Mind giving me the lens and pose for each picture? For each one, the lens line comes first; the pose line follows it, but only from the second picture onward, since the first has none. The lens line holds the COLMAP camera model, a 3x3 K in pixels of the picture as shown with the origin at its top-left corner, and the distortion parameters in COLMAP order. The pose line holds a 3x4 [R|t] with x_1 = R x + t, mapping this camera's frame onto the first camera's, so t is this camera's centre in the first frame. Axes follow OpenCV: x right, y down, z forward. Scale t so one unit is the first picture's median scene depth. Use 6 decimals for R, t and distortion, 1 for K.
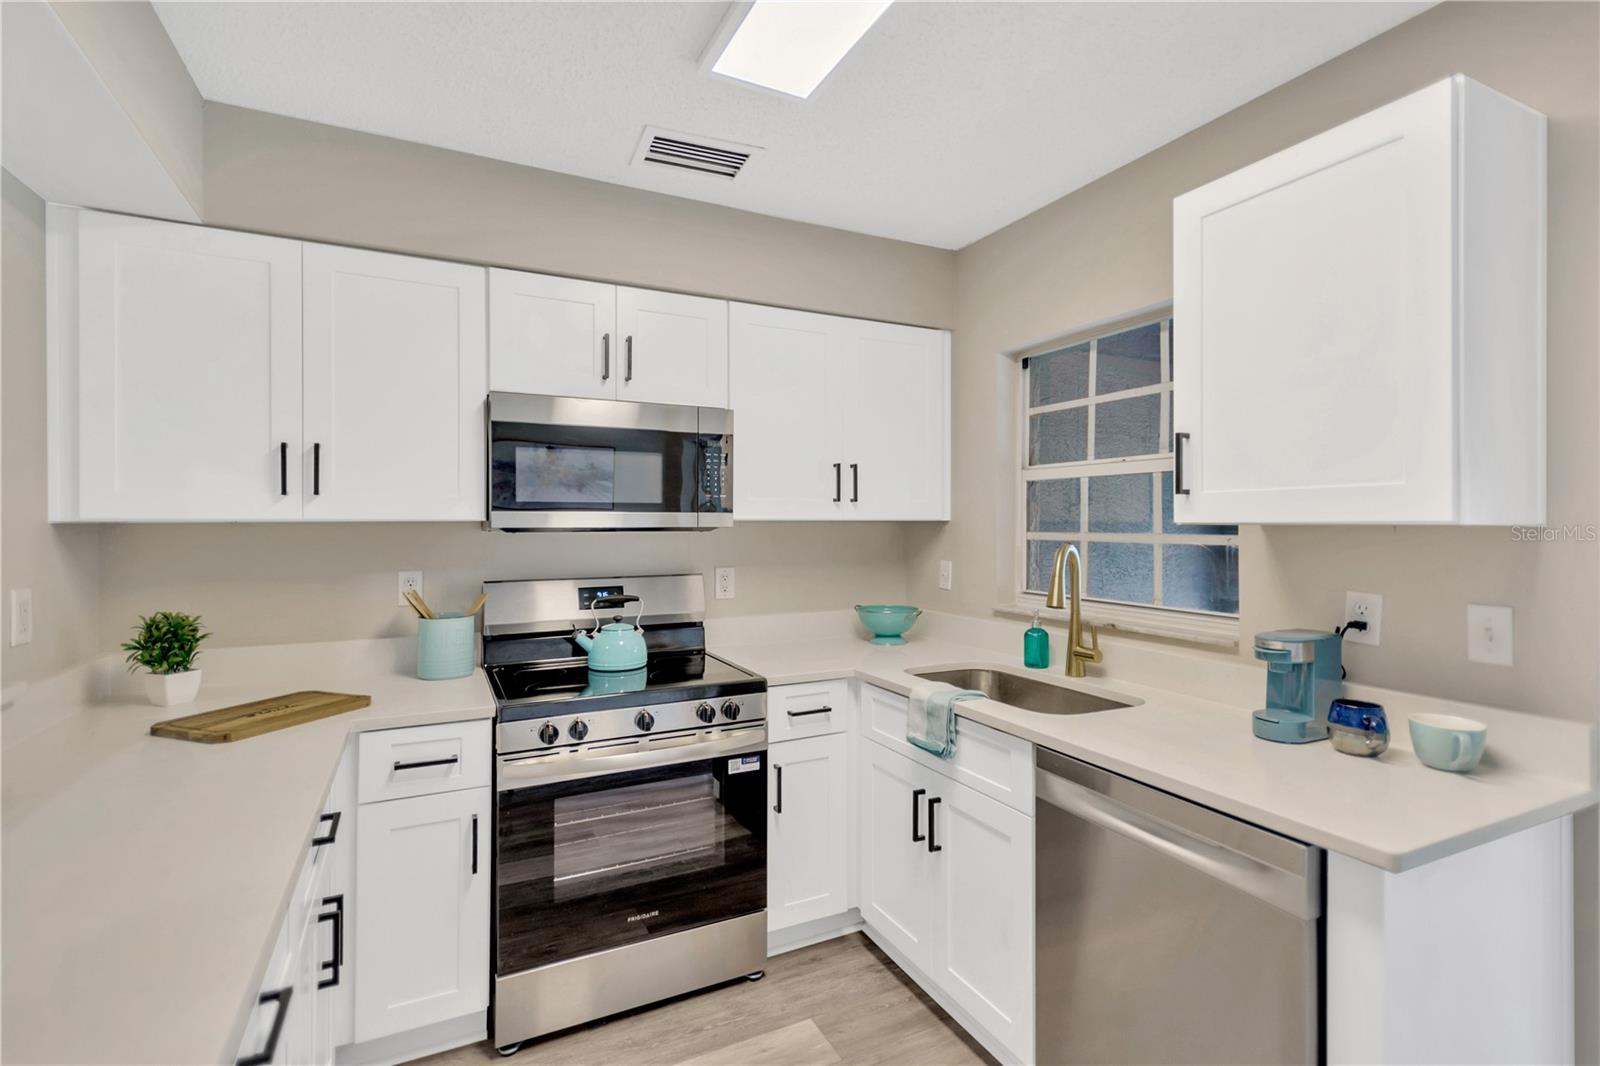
lens RADIAL K [[743.0, 0, 802.9], [0, 743.0, 524.7], [0, 0, 1]] dist [0.023973, -0.000250]
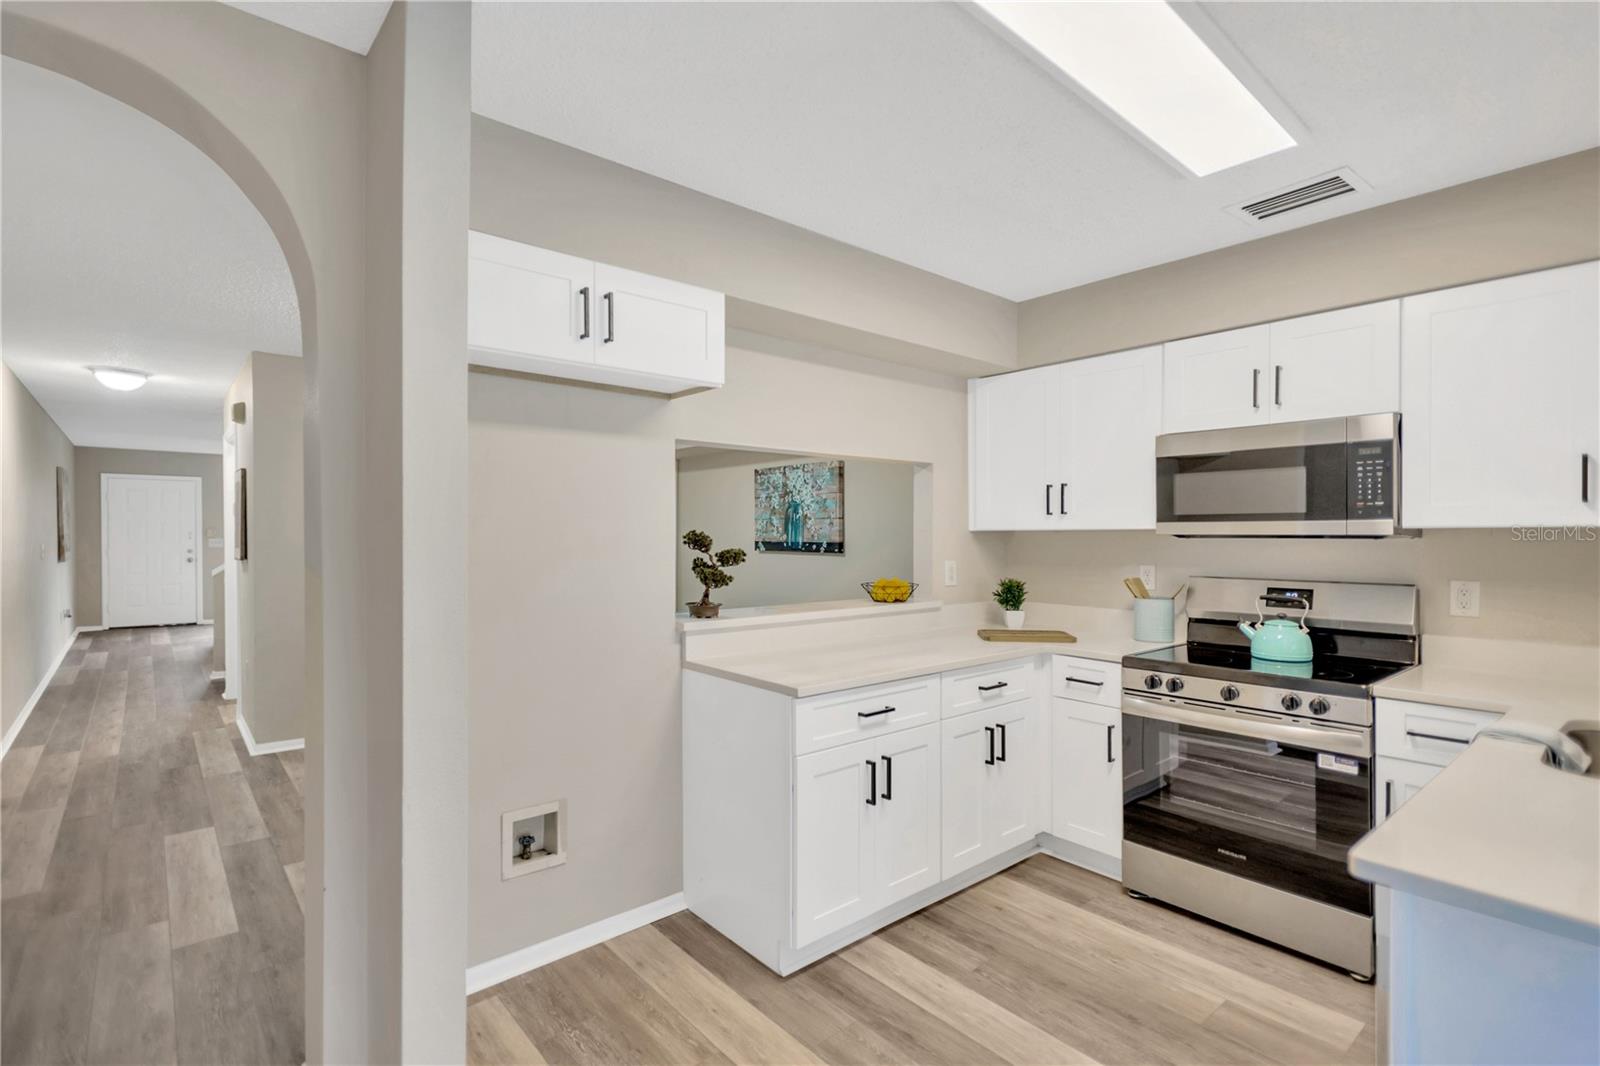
lens RADIAL K [[755.8, 0, 800.0], [0, 755.8, 533.0], [0, 0, 1]] dist [-0.000169, -0.000118]
pose [[0.247229, -0.001699, -0.968956, 0.708012], [-0.002918, 0.999993, -0.002498, 0.006199], [0.968953, 0.003445, 0.247222, 0.014014]]
